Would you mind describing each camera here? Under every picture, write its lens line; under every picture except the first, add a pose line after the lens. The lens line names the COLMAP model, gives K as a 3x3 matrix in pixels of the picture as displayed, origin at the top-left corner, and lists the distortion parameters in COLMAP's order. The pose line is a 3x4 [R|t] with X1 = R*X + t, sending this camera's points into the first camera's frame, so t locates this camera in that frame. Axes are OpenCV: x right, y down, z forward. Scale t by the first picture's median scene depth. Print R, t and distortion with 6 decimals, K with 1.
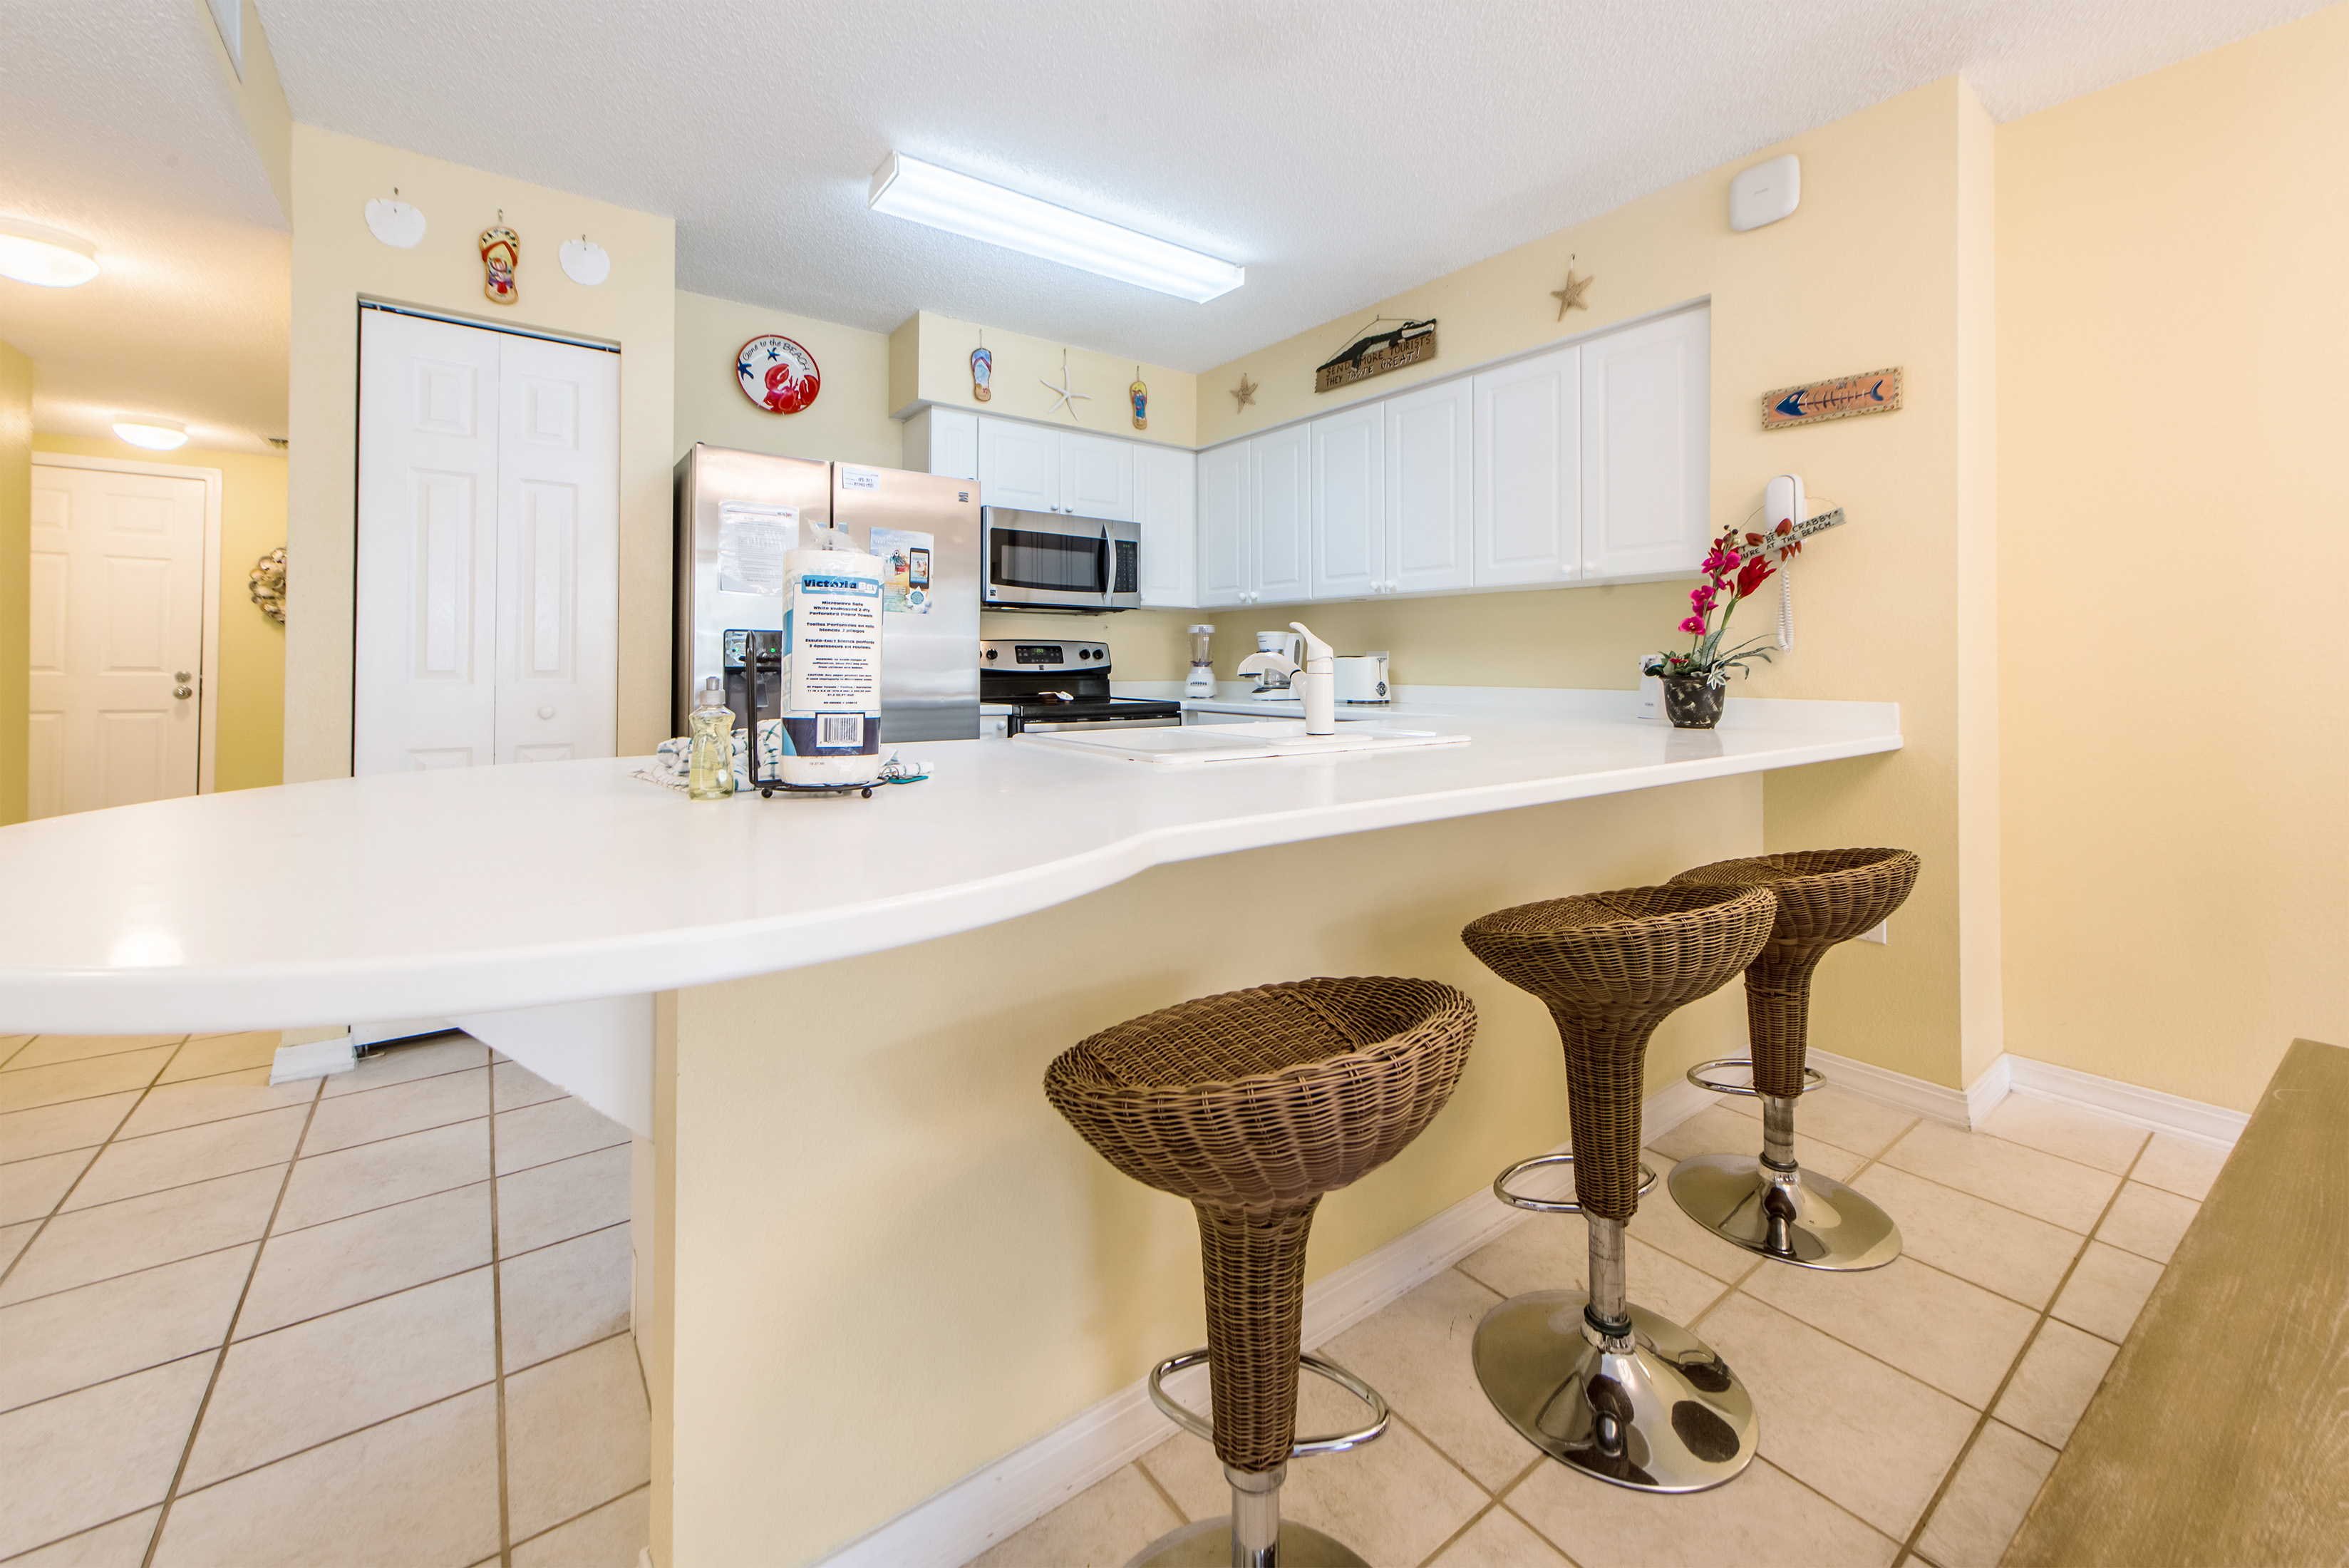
lens RADIAL K [[911.0, 0, 1156.2], [0, 911.0, 656.0], [0, 0, 1]] dist [0.001480, 0.000011]
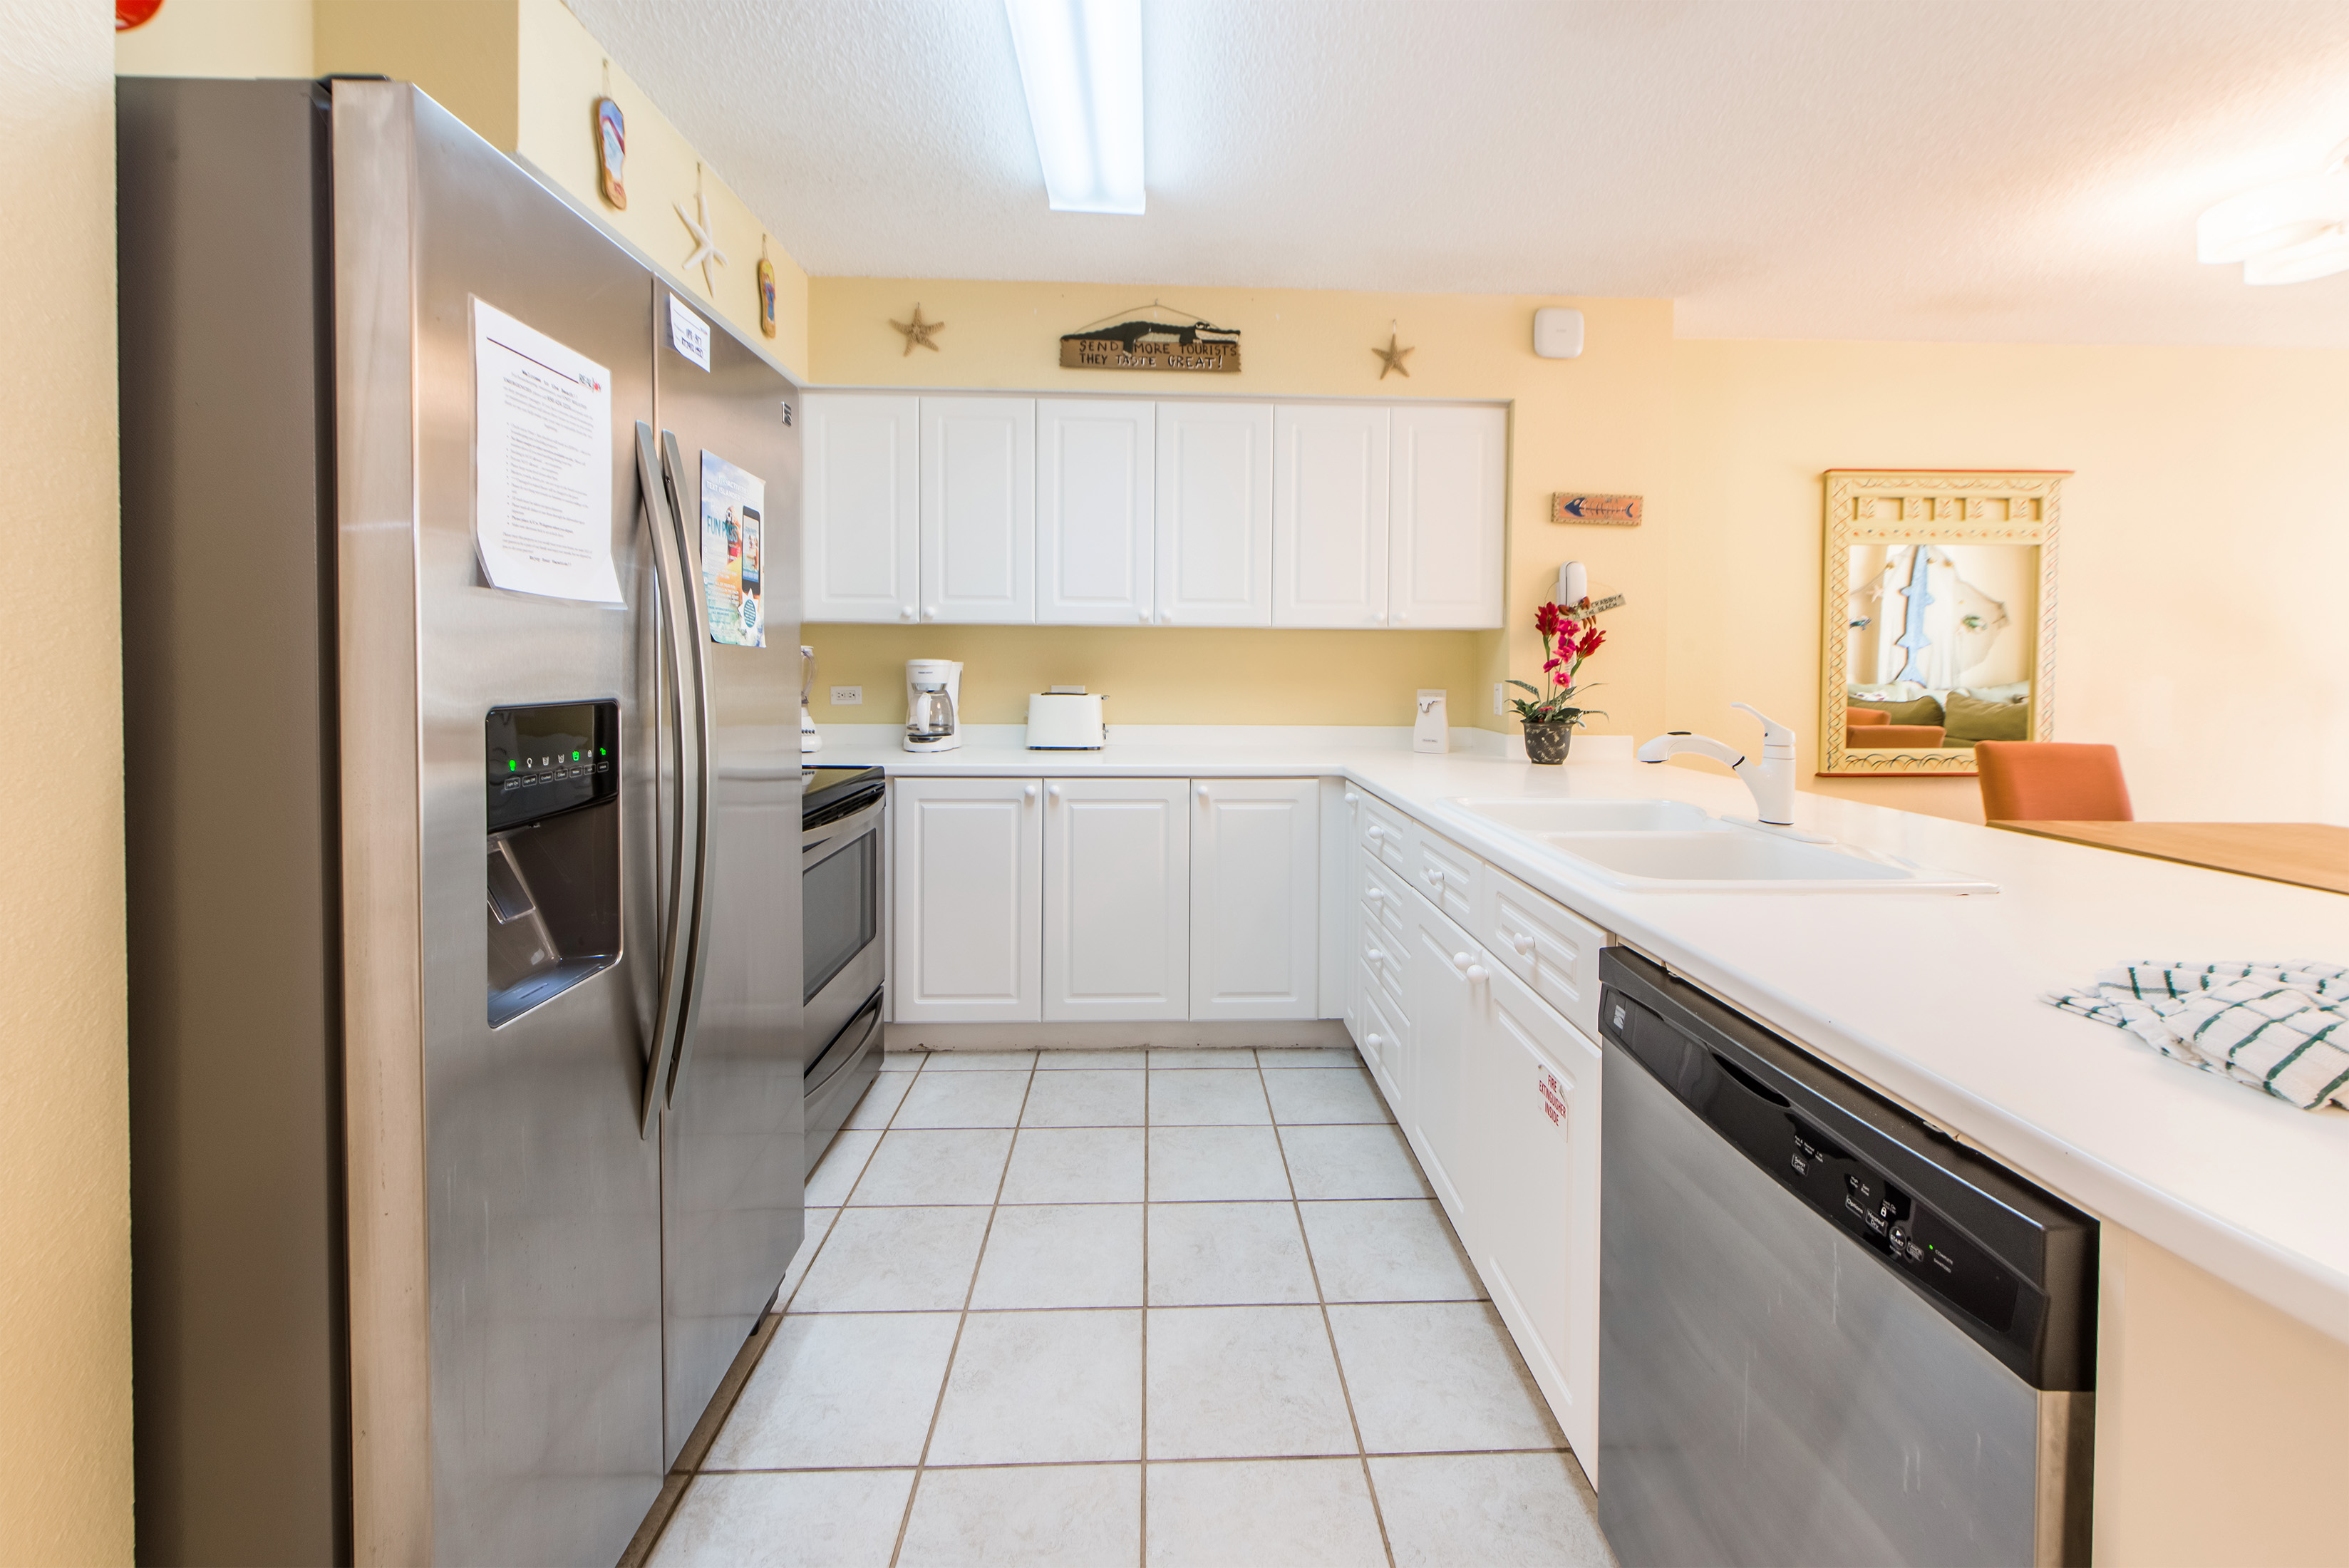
lens RADIAL K [[939.9, 0, 1141.1], [0, 939.9, 675.8], [0, 0, 1]] dist [0.000553, 0.000103]
pose [[0.561932, -0.013981, 0.827065, -0.493796], [-0.012380, 0.999603, 0.025309, -0.041295], [-0.827091, -0.024461, 0.561536, 0.497645]]
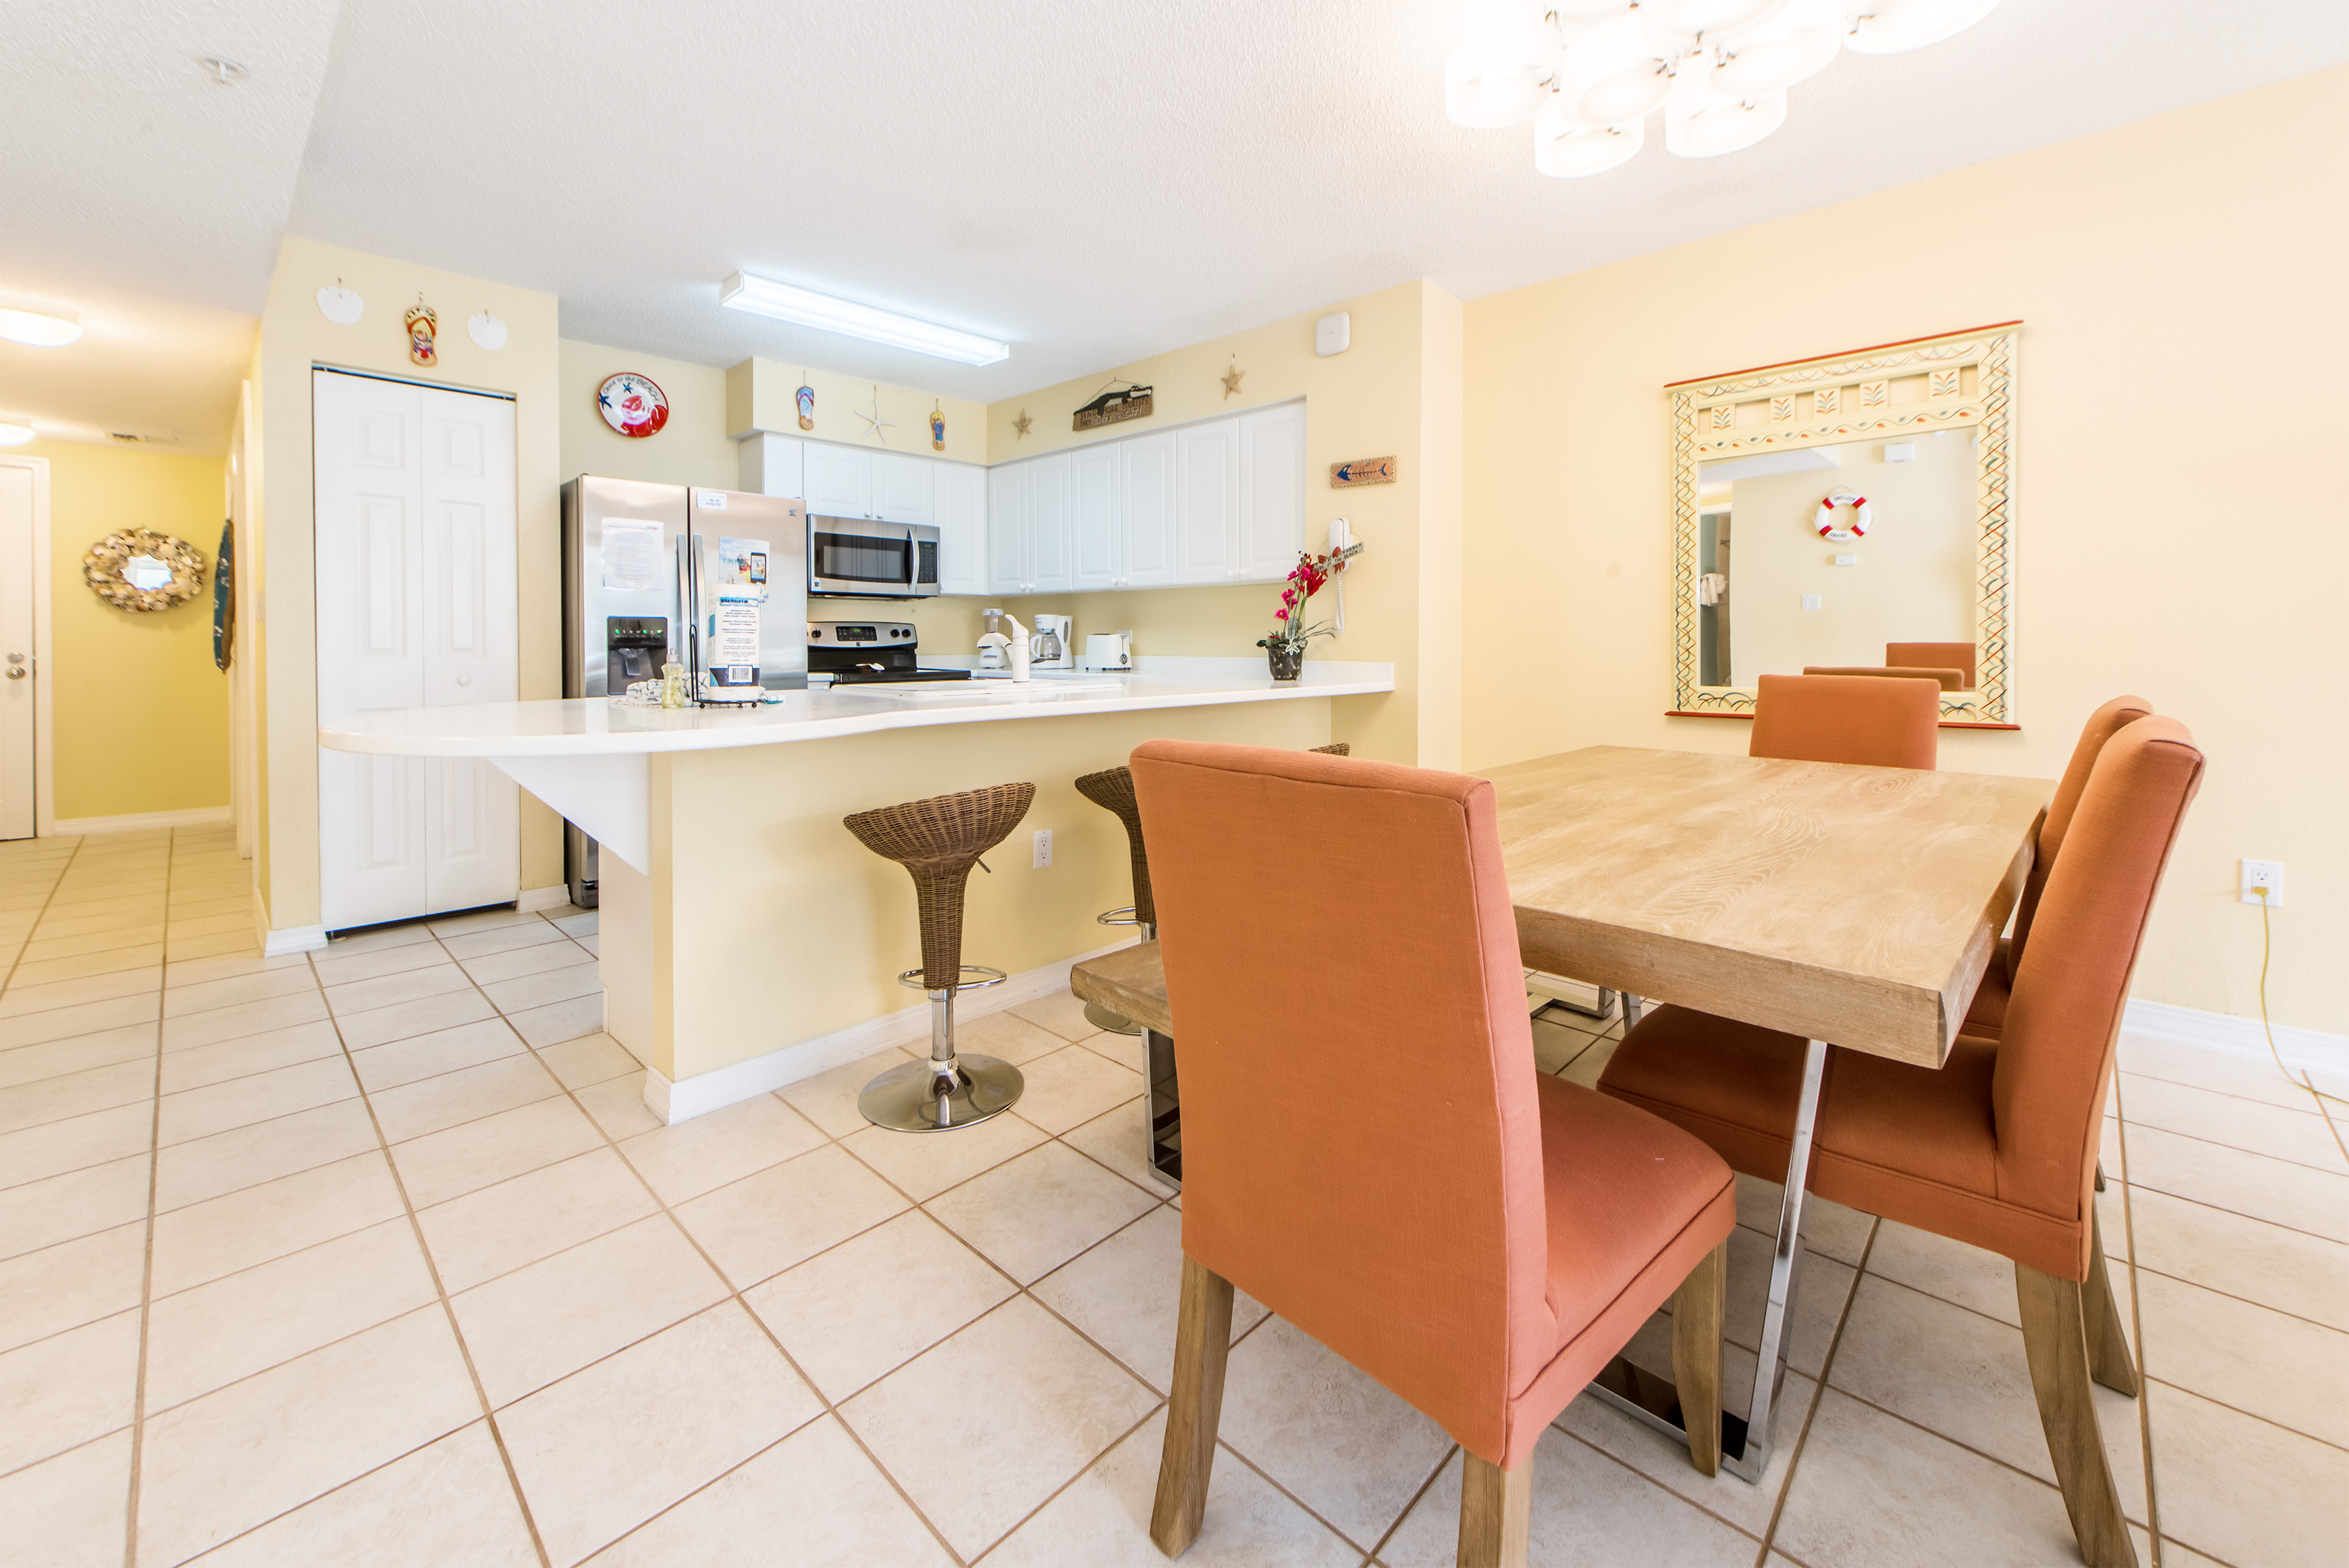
lens RADIAL K [[952.7, 0, 1128.7], [0, 952.7, 654.1], [0, 0, 1]] dist [-0.002641, -0.000048]
pose [[0.990319, -0.006785, 0.138643, 0.066585], [0.003661, 0.999734, 0.022773, -0.002219], [-0.138760, -0.022045, 0.990081, -0.378228]]
